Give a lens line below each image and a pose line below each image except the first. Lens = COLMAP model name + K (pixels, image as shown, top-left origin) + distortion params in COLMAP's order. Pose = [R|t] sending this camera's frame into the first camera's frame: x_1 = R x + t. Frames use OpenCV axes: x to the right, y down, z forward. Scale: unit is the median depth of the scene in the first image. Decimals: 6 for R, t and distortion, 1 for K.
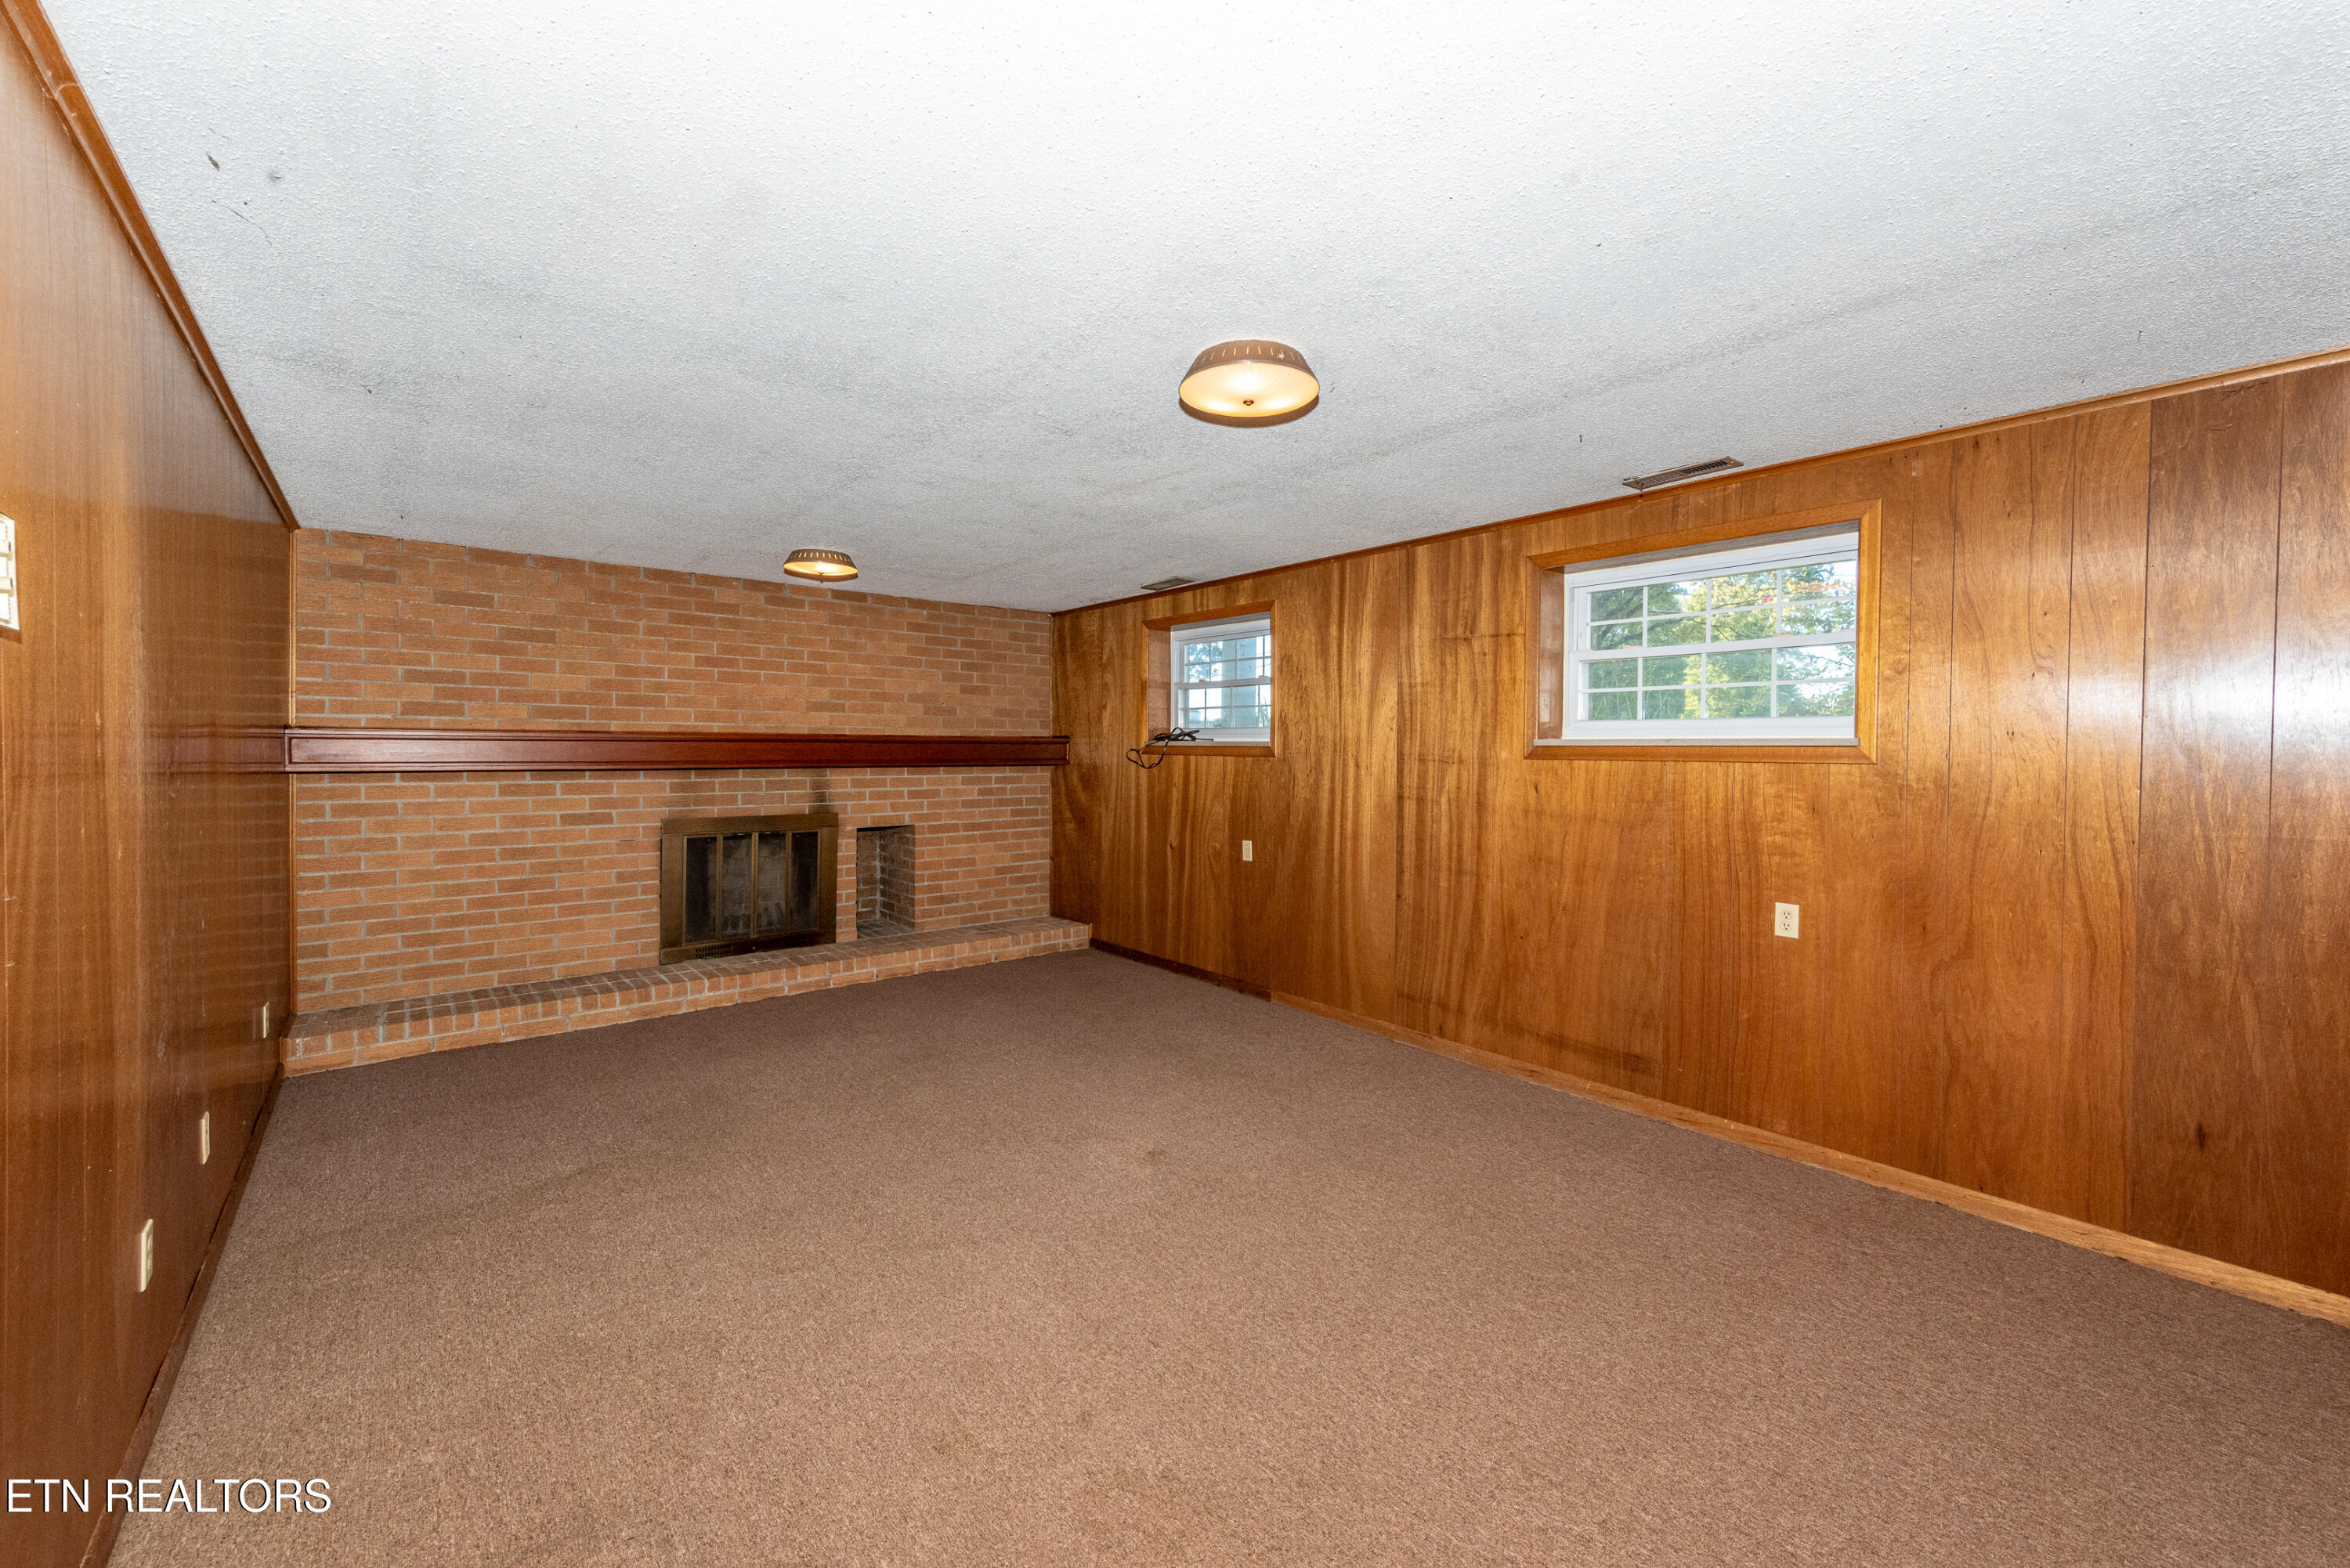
lens RADIAL K [[935.0, 0, 1175.8], [0, 935.0, 773.0], [0, 0, 1]] dist [0.006875, -0.000476]
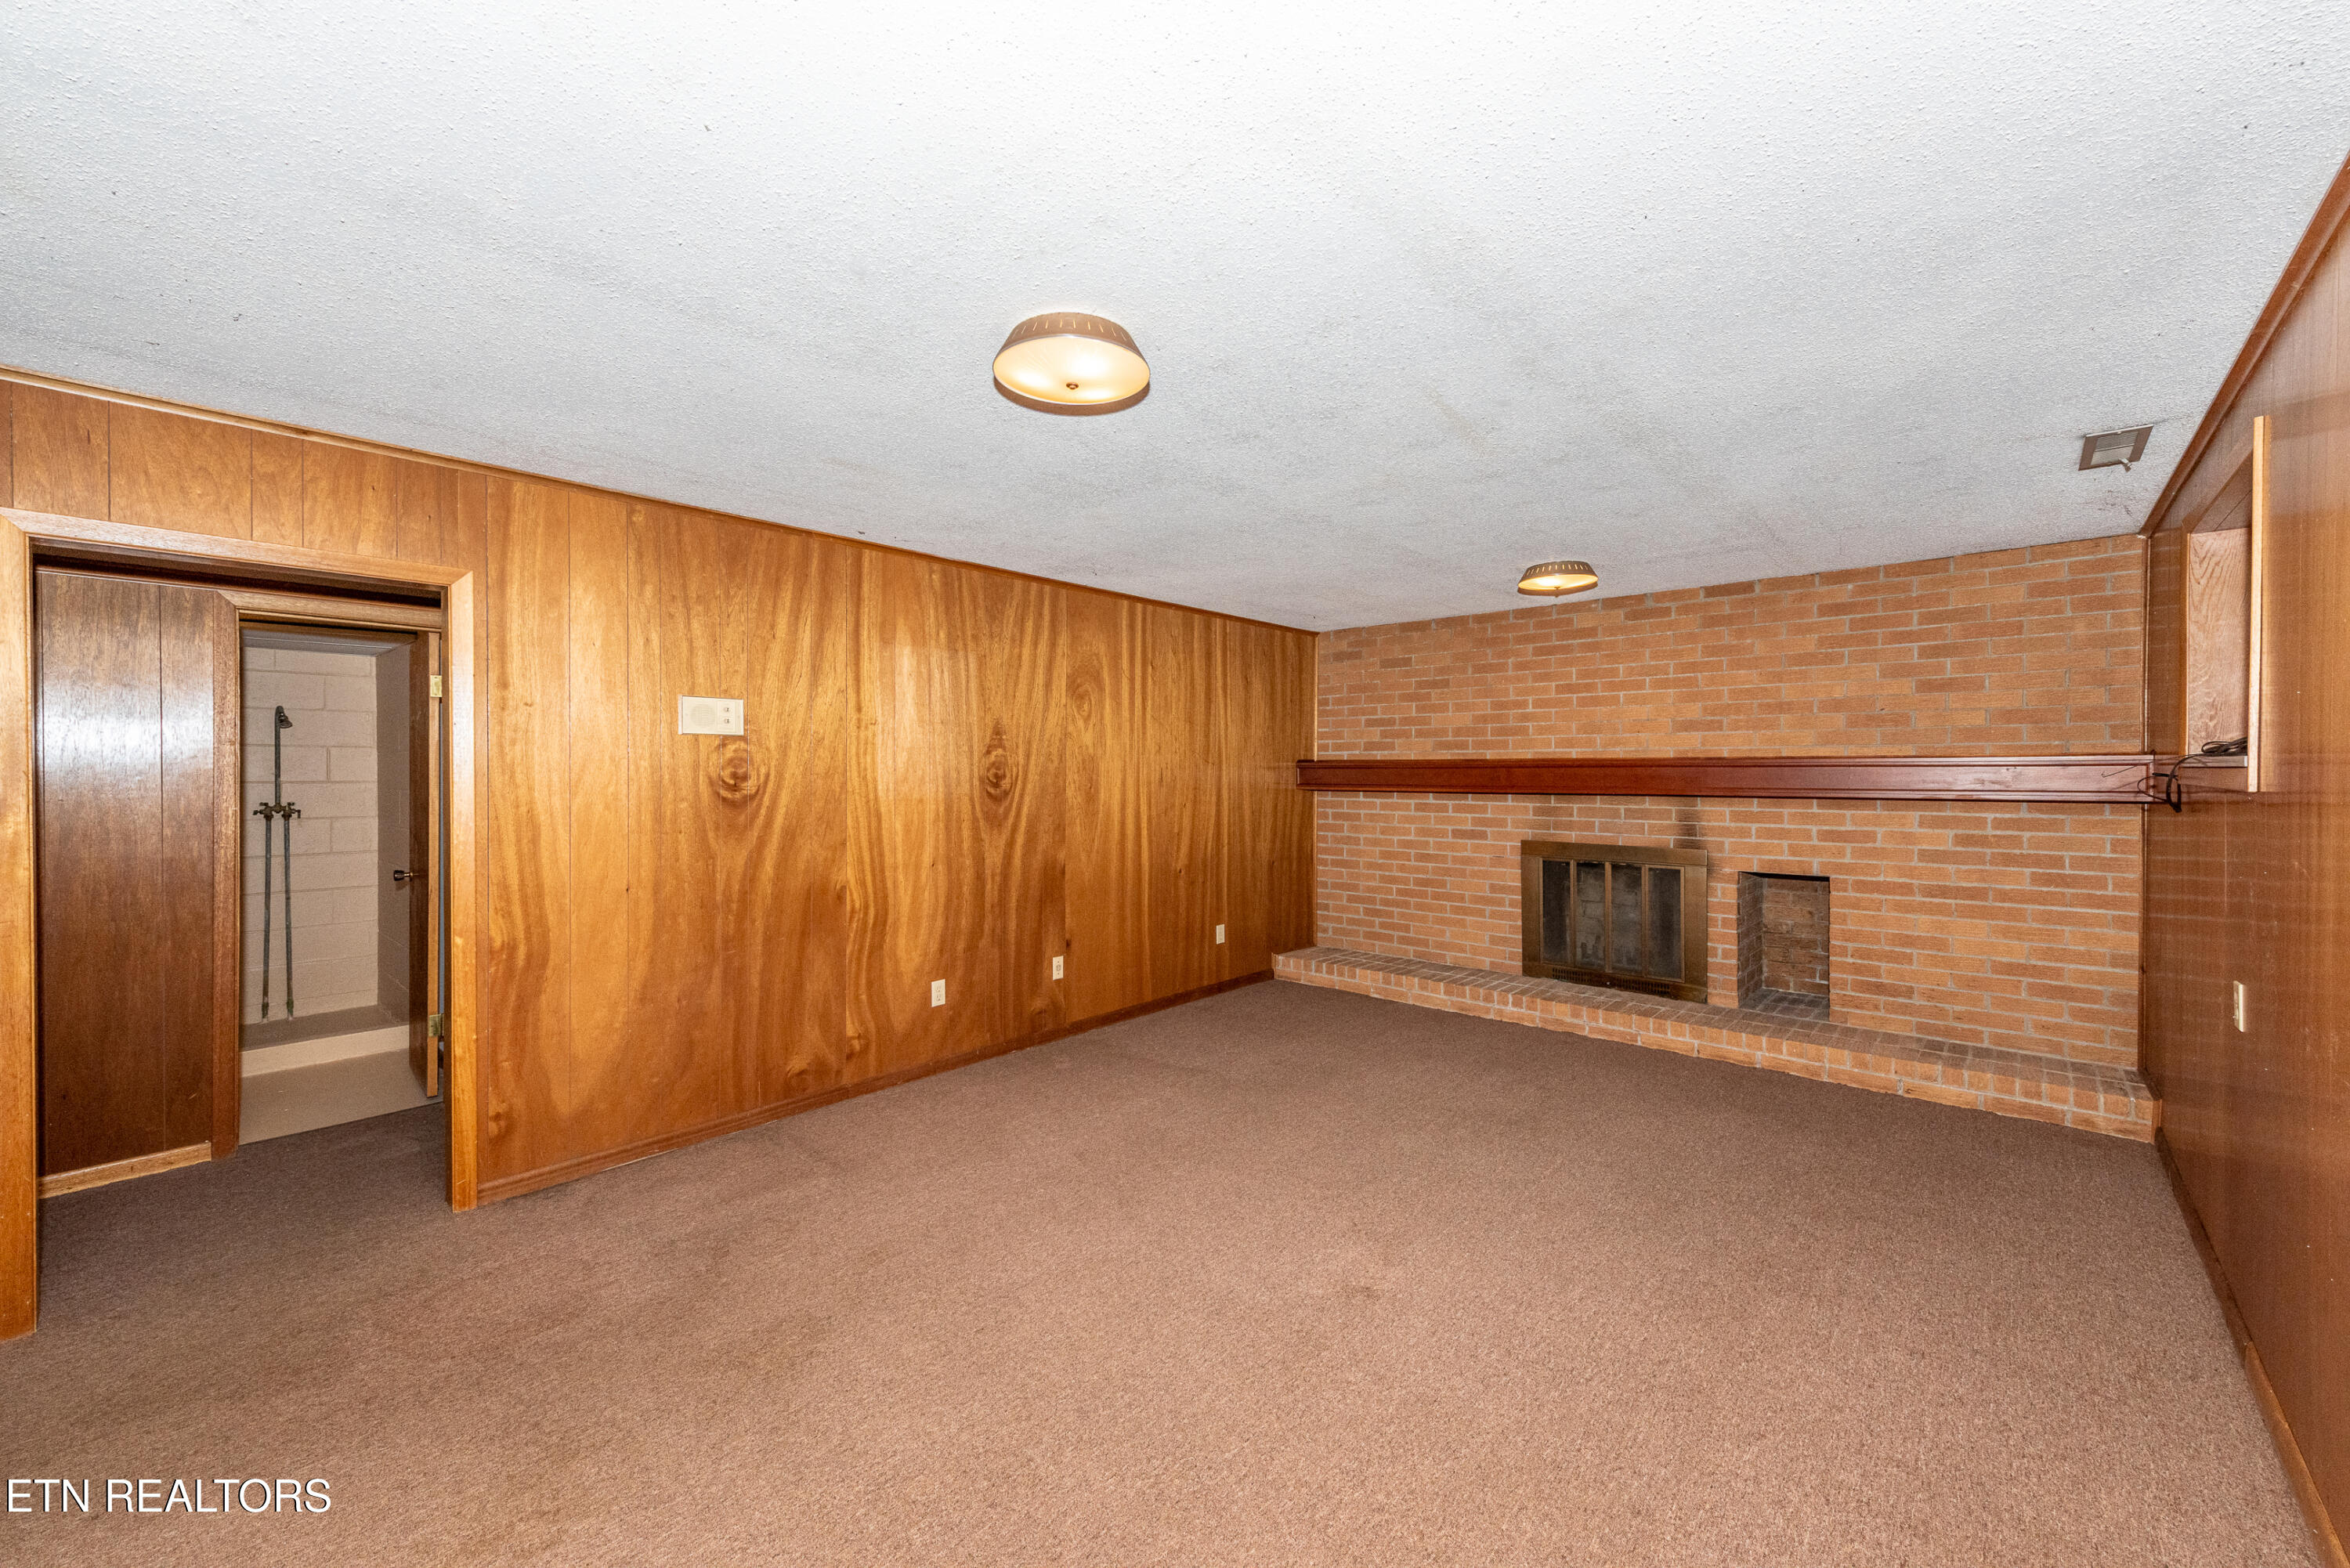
lens RADIAL K [[935.0, 0, 1179.0], [0, 935.0, 780.3], [0, 0, 1]] dist [0.006875, -0.000476]
pose [[0.126865, 0.003075, -0.991915, 0.454089], [-0.026697, 0.999644, -0.000315, -0.008128], [0.991561, 0.026521, 0.126902, 0.456858]]
